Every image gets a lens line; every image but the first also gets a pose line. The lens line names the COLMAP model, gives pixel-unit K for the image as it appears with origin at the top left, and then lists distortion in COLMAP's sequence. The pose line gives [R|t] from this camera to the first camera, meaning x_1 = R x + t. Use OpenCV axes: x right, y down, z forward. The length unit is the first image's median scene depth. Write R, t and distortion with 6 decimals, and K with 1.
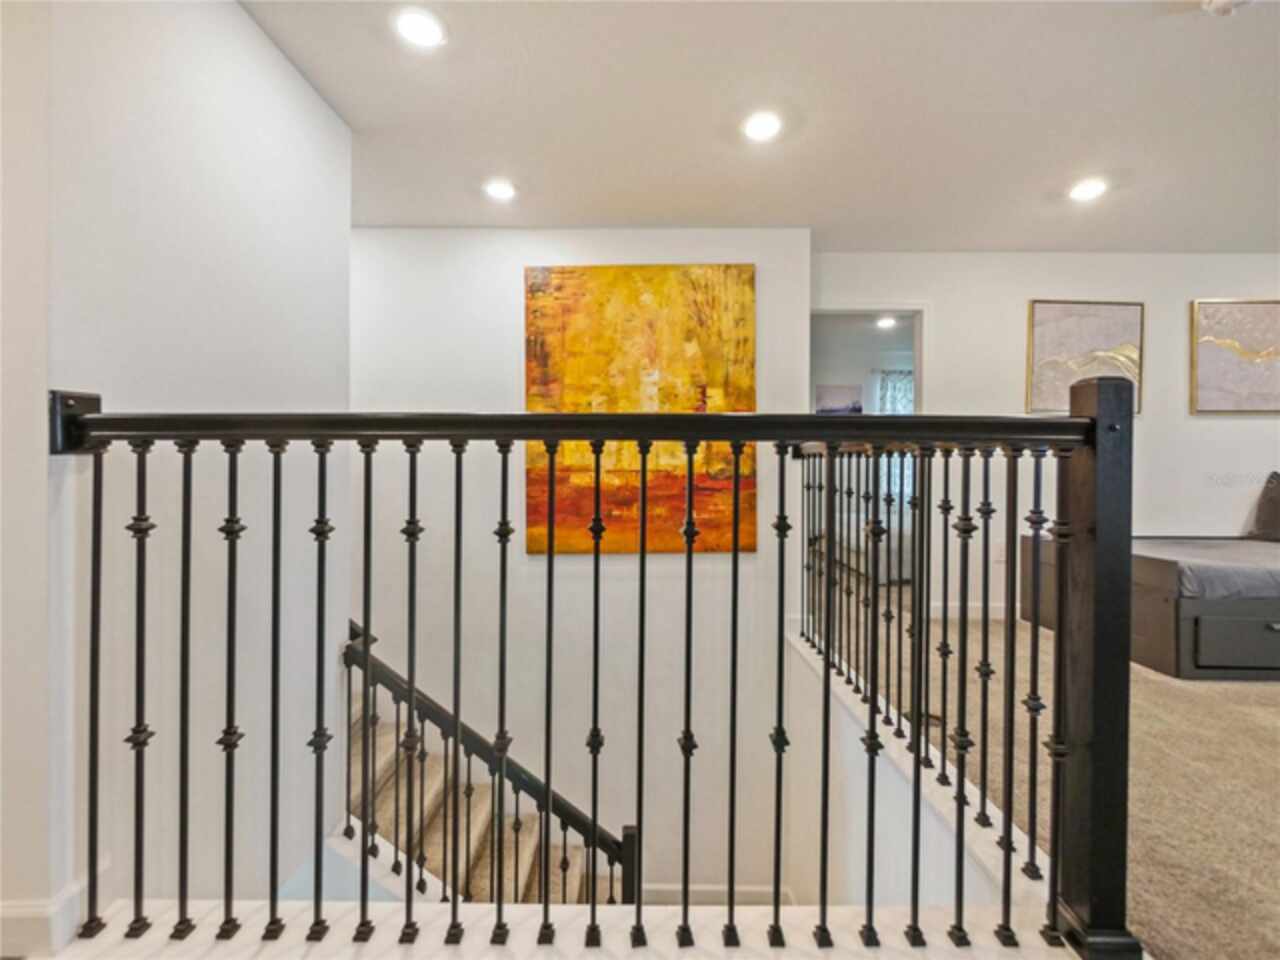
lens RADIAL K [[574.9, 0, 634.7], [0, 574.9, 457.2], [0, 0, 1]] dist [-0.000178, 0.000155]
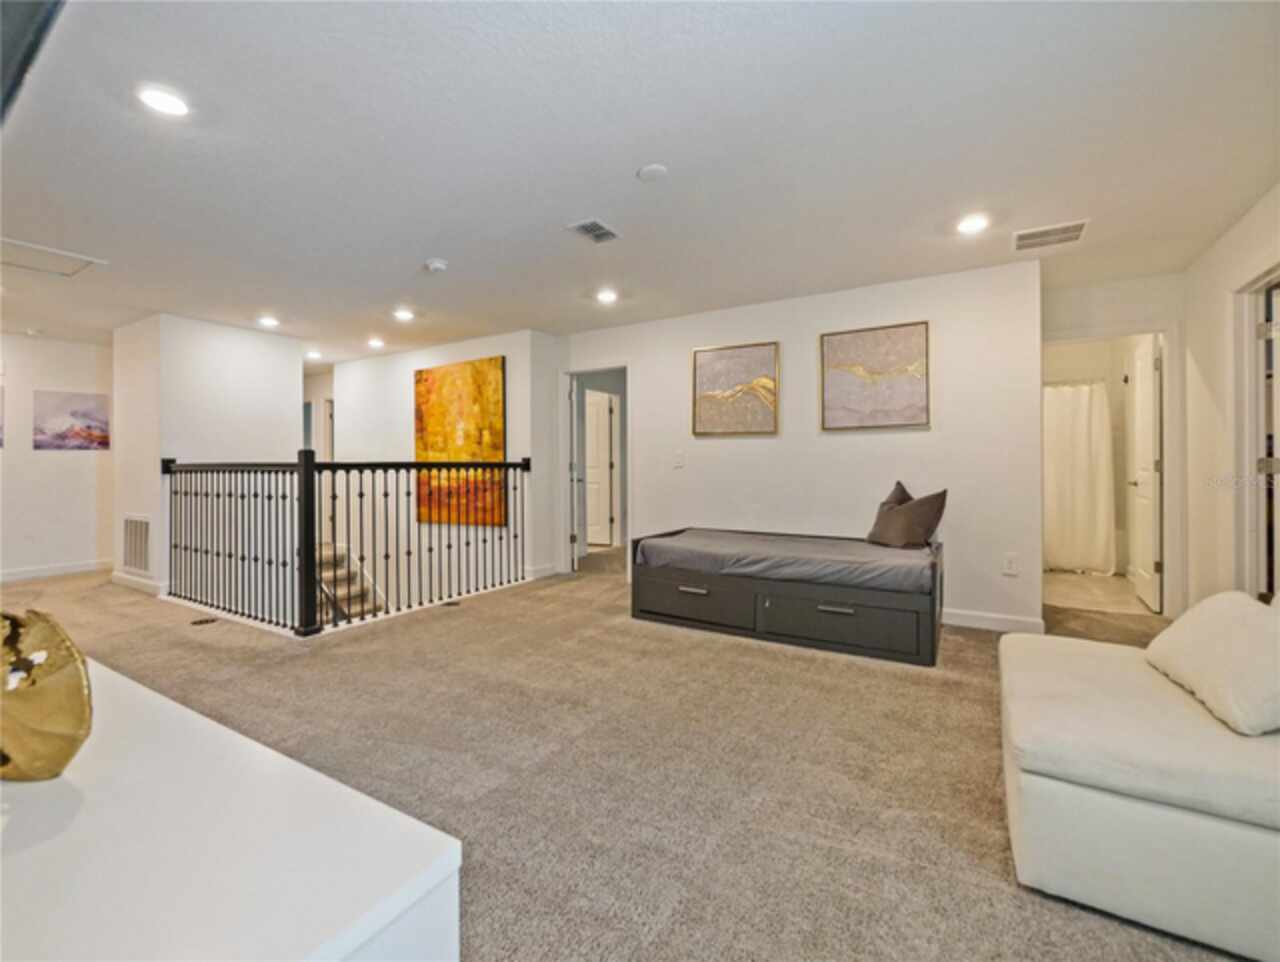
lens RADIAL K [[574.9, 0, 634.7], [0, 574.9, 458.2], [0, 0, 1]] dist [-0.000178, 0.000155]
pose [[0.846055, -0.015088, -0.532882, 1.435177], [0.010690, 0.999879, -0.011338, -0.012300], [0.532989, 0.003896, 0.846113, -0.220710]]
